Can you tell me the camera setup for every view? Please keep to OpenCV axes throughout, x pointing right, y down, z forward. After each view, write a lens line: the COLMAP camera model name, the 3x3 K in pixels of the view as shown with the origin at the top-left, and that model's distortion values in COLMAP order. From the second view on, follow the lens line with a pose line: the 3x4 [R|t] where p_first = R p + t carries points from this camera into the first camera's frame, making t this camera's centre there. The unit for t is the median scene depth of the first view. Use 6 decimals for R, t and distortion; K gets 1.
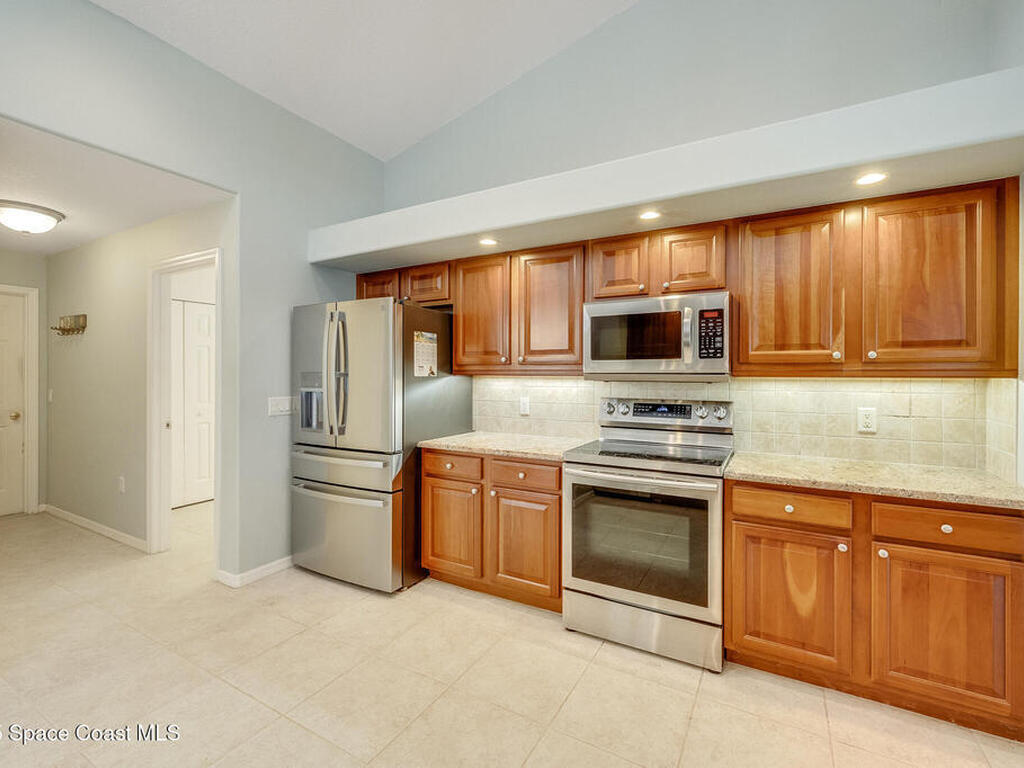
lens RADIAL K [[491.7, 0, 509.1], [0, 491.7, 372.9], [0, 0, 1]] dist [-0.000925, -0.000314]
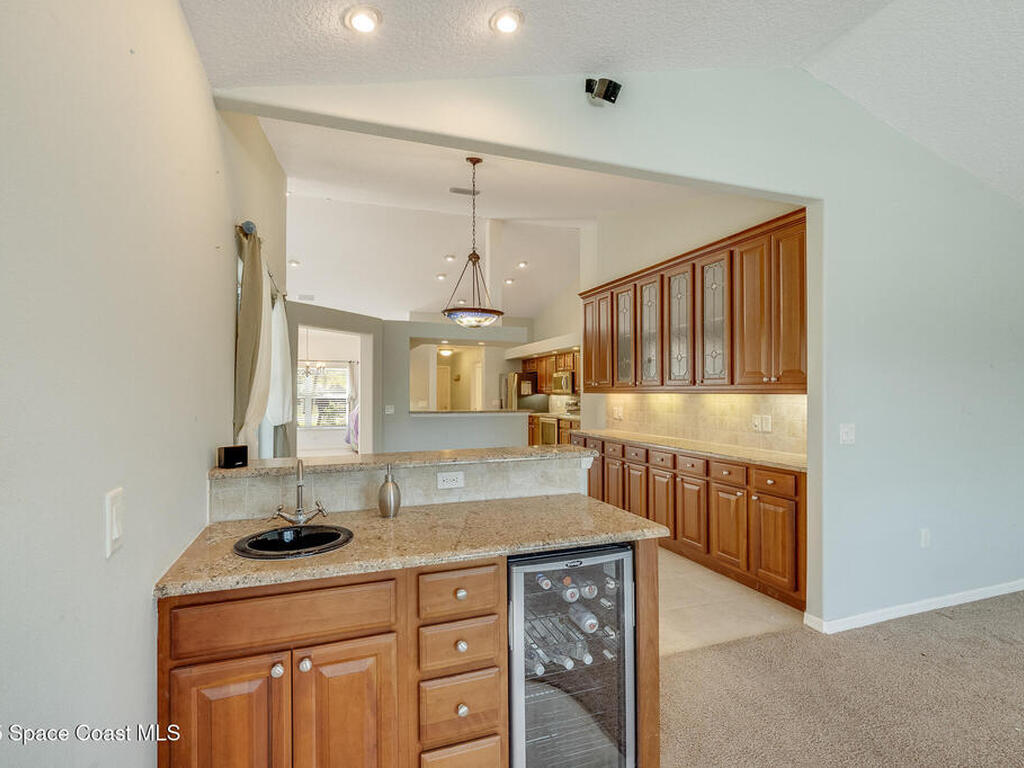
lens RADIAL K [[512.1, 0, 510.3], [0, 512.1, 396.2], [0, 0, 1]] dist [0.000492, 0.001249]
pose [[0.759426, 0.004162, -0.650580, 1.050353], [0.002964, 0.999947, 0.009857, -0.008131], [0.650587, -0.009414, 0.759374, -0.893164]]
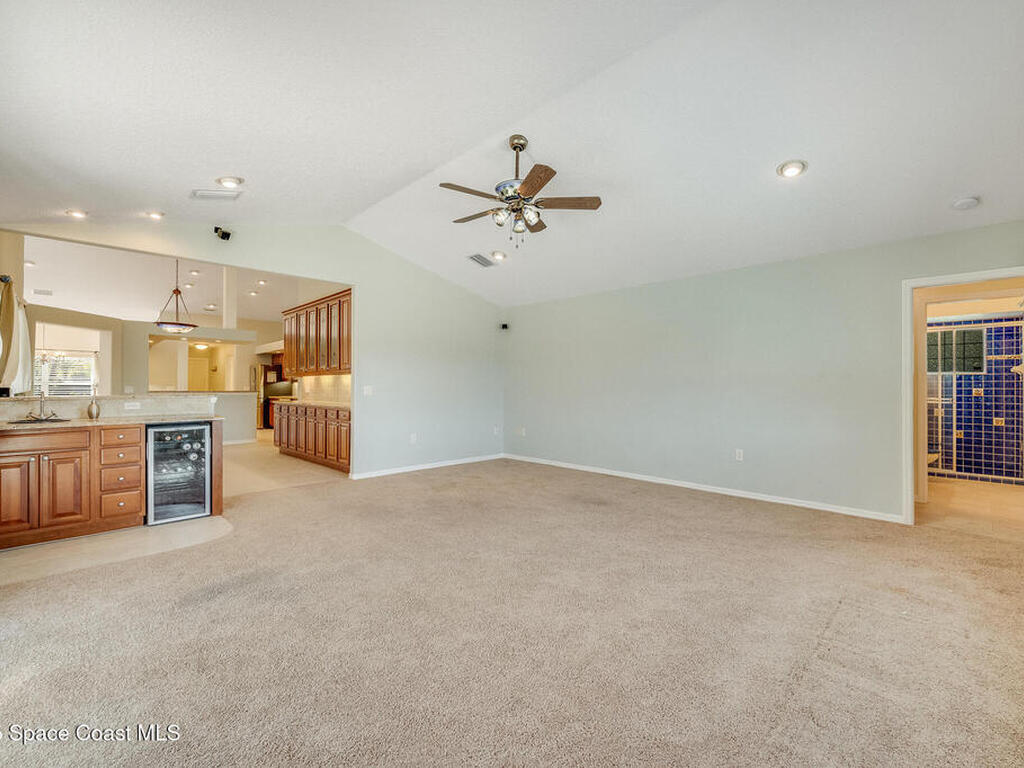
lens RADIAL K [[458.4, 0, 512.0], [0, 458.4, 384.0], [0, 0, 1]] dist [0.001186, 0.000811]
pose [[0.958662, -0.003916, -0.284521, 1.547312], [0.002996, 0.999989, -0.003667, 0.024709], [0.284532, 0.002663, 0.958663, -1.160274]]
